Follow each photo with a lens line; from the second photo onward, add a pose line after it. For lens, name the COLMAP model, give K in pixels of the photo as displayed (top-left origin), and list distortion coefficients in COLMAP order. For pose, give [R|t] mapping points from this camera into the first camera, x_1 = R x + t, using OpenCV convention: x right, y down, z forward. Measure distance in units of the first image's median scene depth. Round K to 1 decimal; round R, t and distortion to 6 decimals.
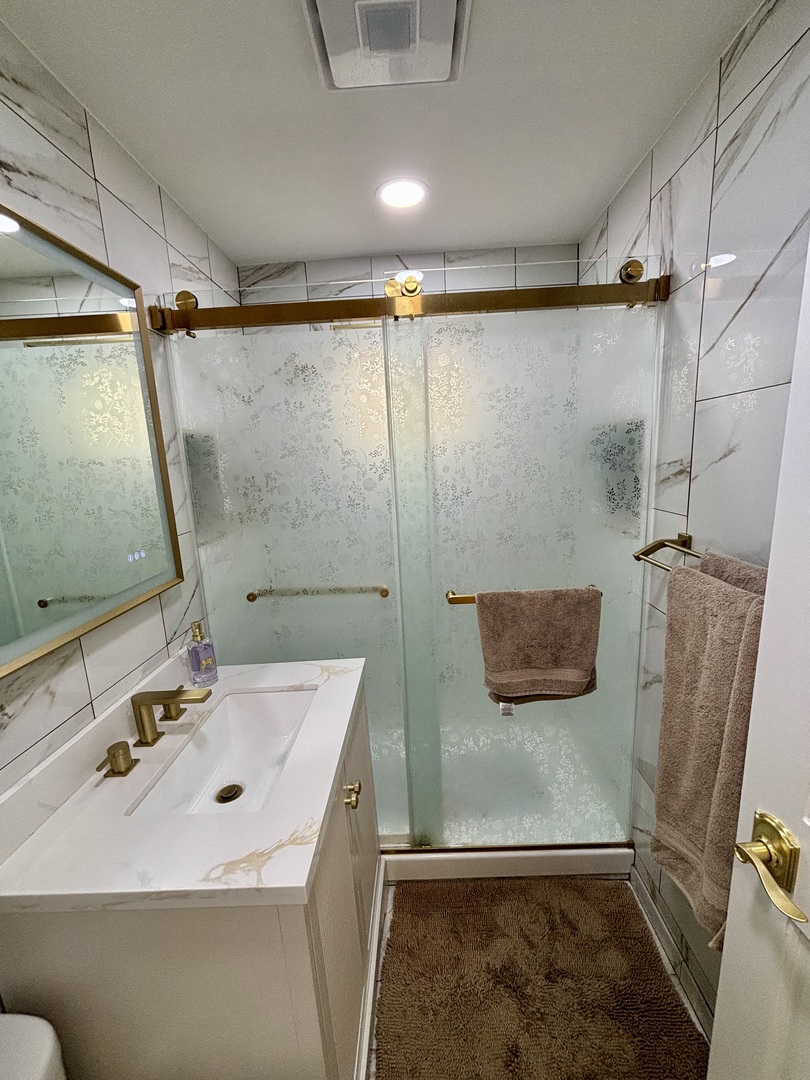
lens RADIAL K [[434.6, 0, 406.6], [0, 434.6, 540.8], [0, 0, 1]] dist [-0.000280, 0.000326]
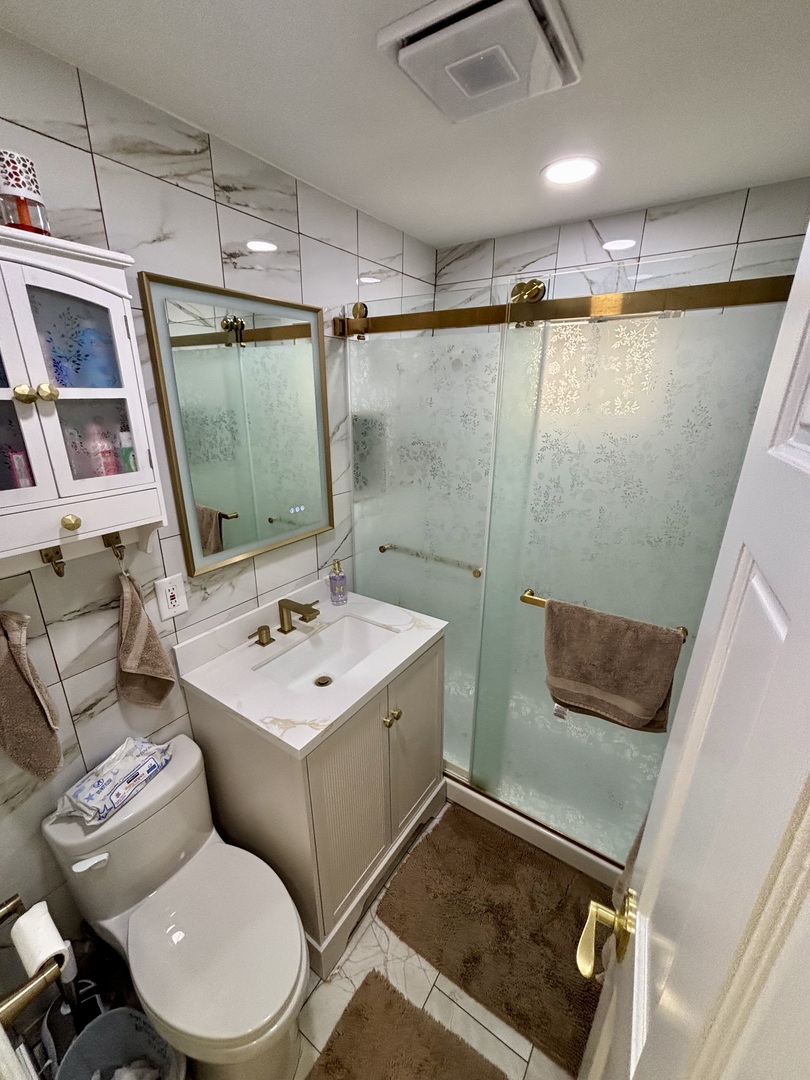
lens RADIAL K [[433.2, 0, 408.1], [0, 433.2, 542.5], [0, 0, 1]] dist [-0.000879, -0.000317]
pose [[0.842591, 0.227777, -0.488014, 0.358573], [-0.151843, 0.969870, 0.190514, -0.159530], [0.516705, -0.086424, 0.851791, -0.044953]]
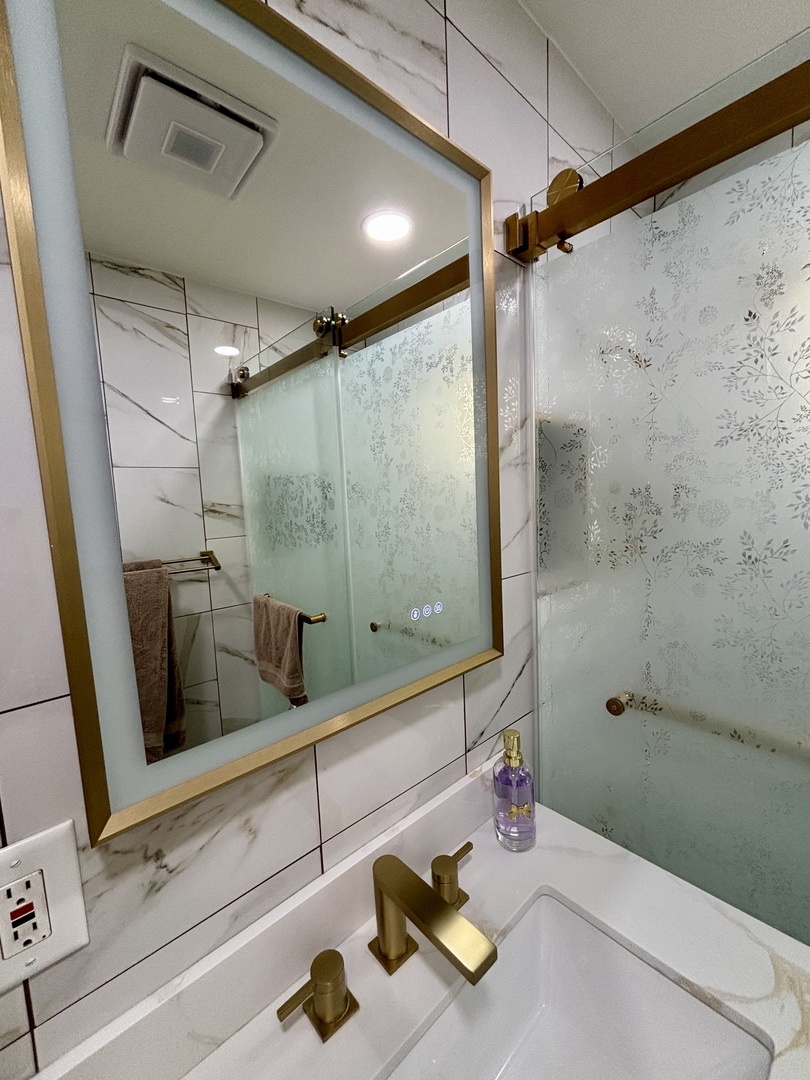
lens RADIAL K [[434.6, 0, 406.6], [0, 434.6, 540.8], [0, 0, 1]] dist [-0.000280, 0.000326]
pose [[0.687733, 0.087157, -0.720713, -0.181846], [-0.124731, 0.992190, 0.000964, -0.049293], [0.715168, 0.089232, 0.693233, 0.467023]]
